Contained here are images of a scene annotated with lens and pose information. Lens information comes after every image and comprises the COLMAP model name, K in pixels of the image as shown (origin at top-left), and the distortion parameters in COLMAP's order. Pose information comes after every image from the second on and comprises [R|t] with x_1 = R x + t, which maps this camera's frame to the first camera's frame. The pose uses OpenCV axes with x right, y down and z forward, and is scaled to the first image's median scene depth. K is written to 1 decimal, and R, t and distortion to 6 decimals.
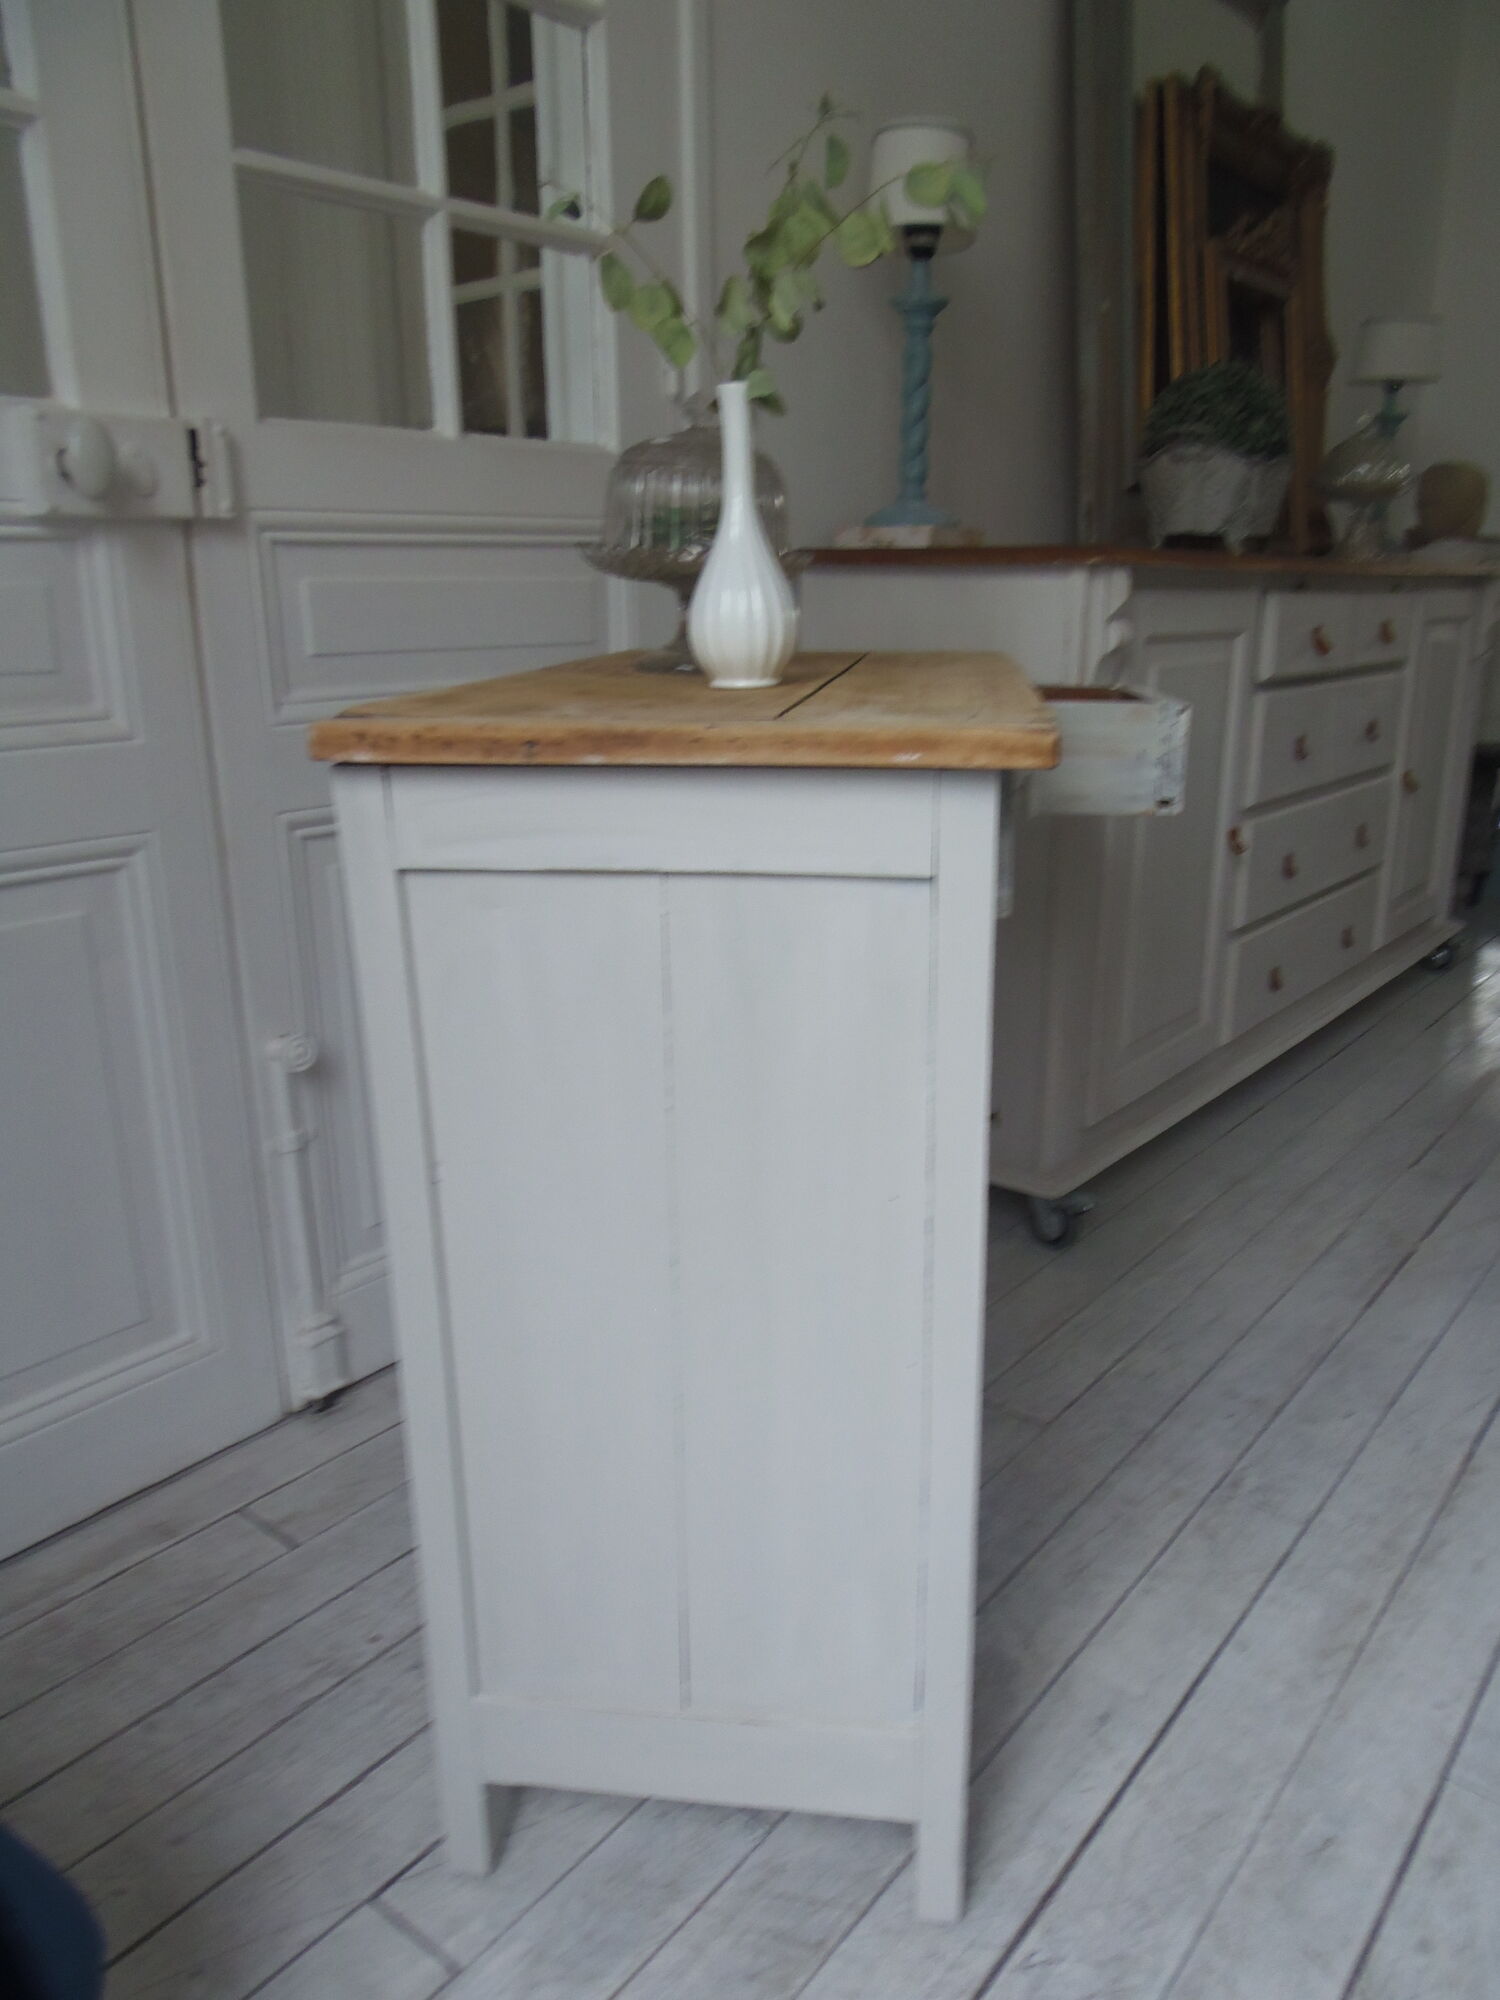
lens RADIAL K [[1497.8, 0, 787.7], [0, 1497.8, 1022.4], [0, 0, 1]] dist [-0.019772, 0.004199]
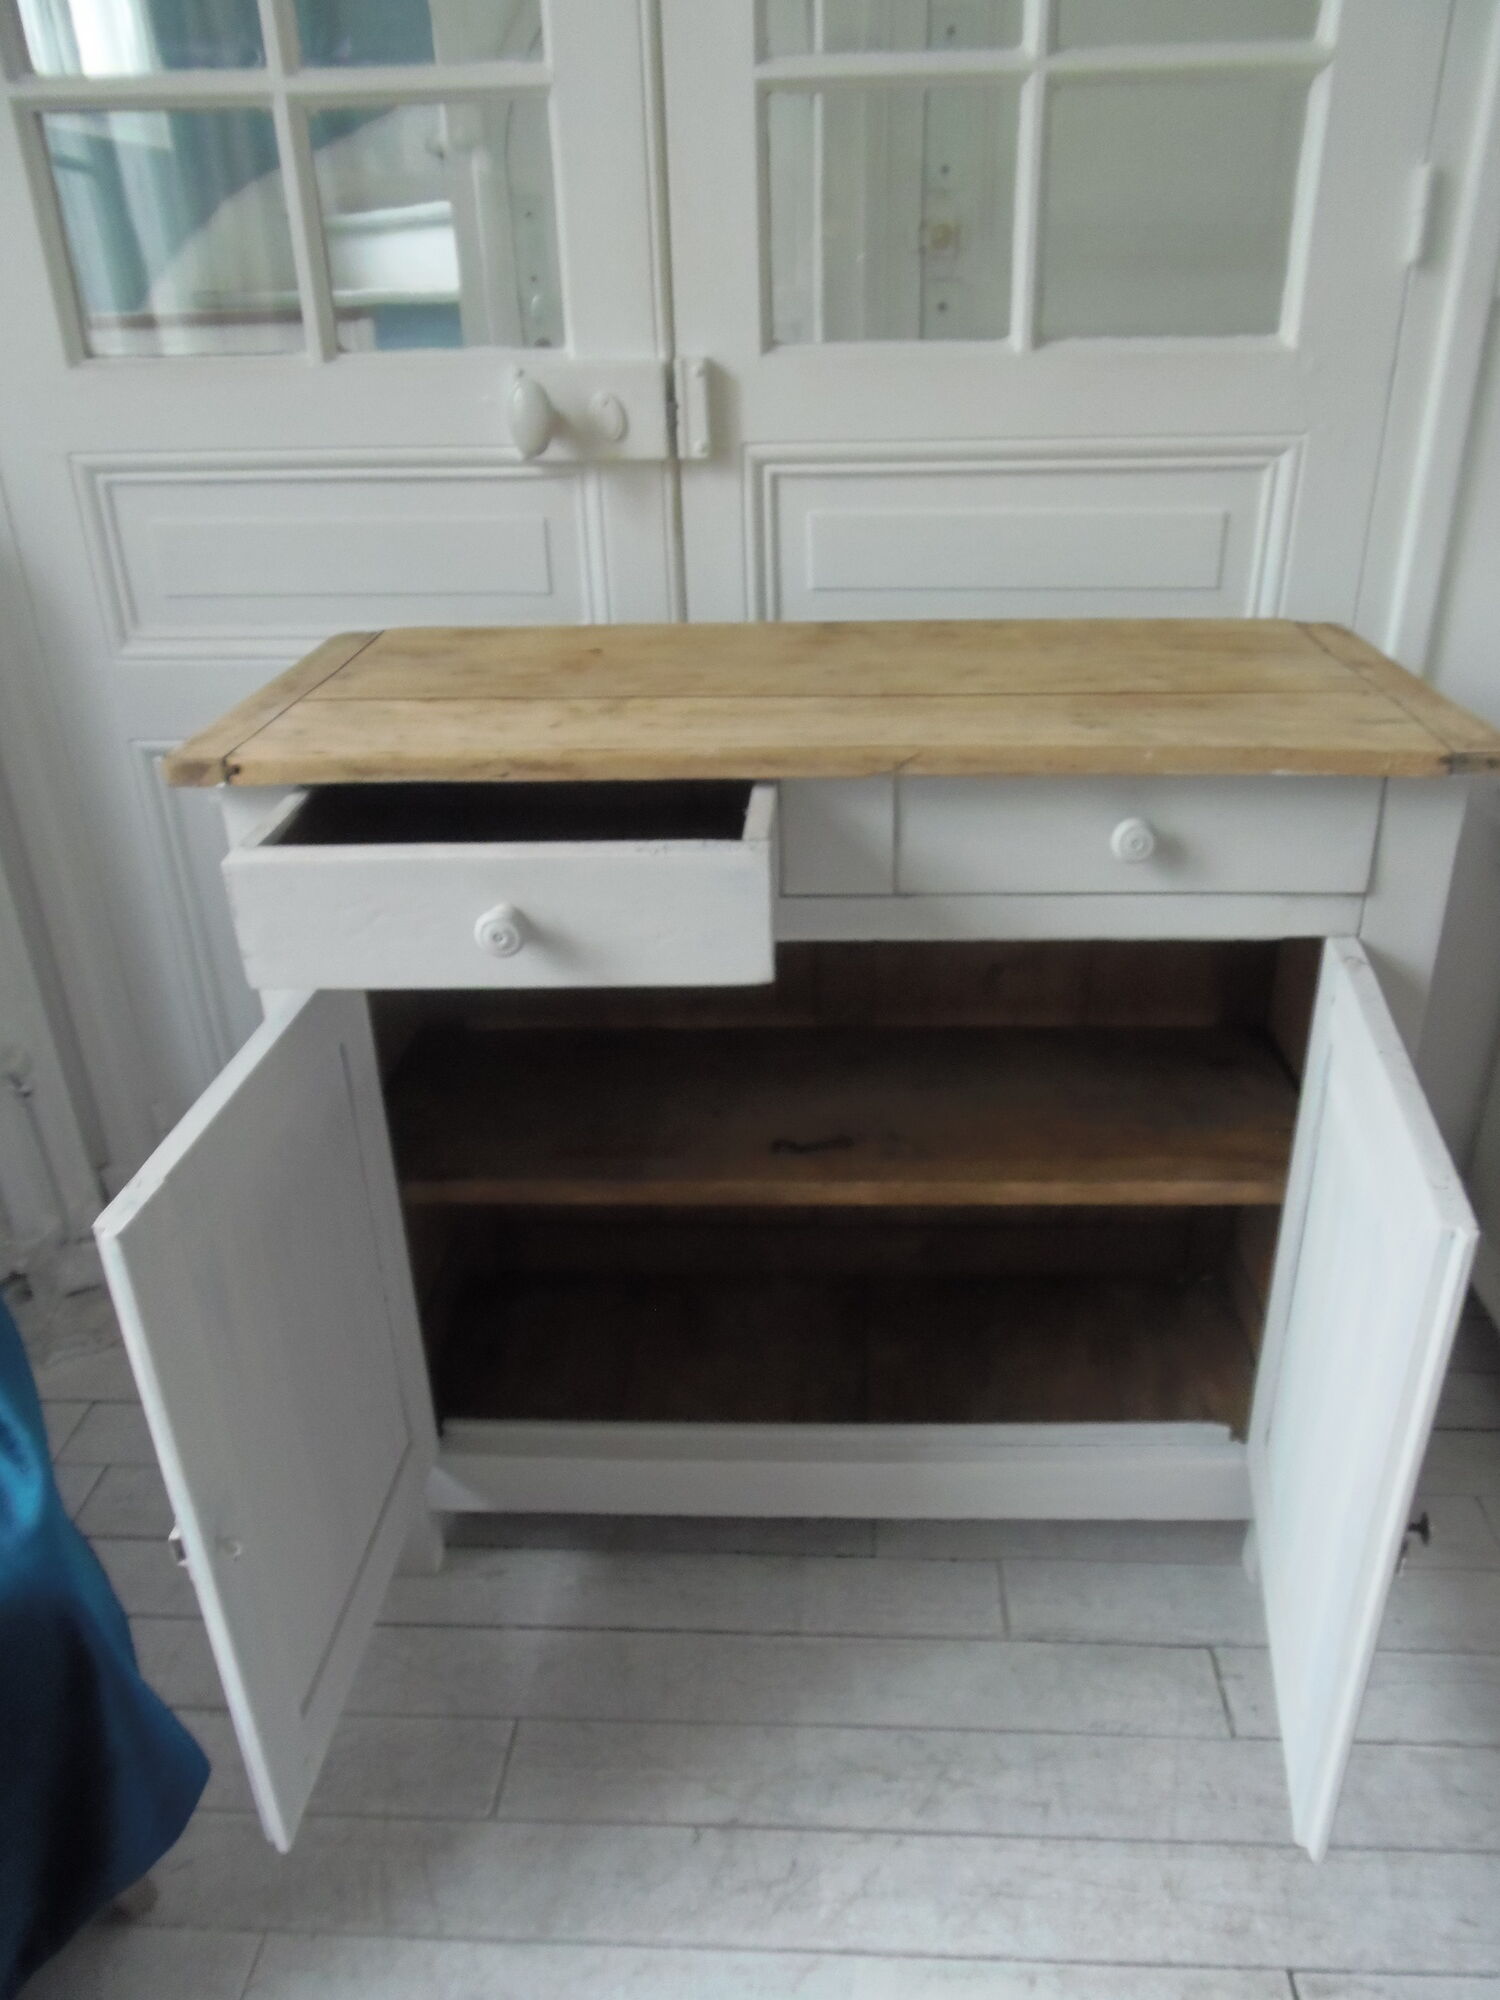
lens RADIAL K [[1497.8, 0, 774.9], [0, 1497.8, 1018.3], [0, 0, 1]] dist [-0.019772, 0.004199]
pose [[0.564102, 0.371468, -0.737428, 0.479823], [-0.220383, 0.928425, 0.299096, -0.258180], [0.795751, -0.006204, 0.605592, 0.357453]]
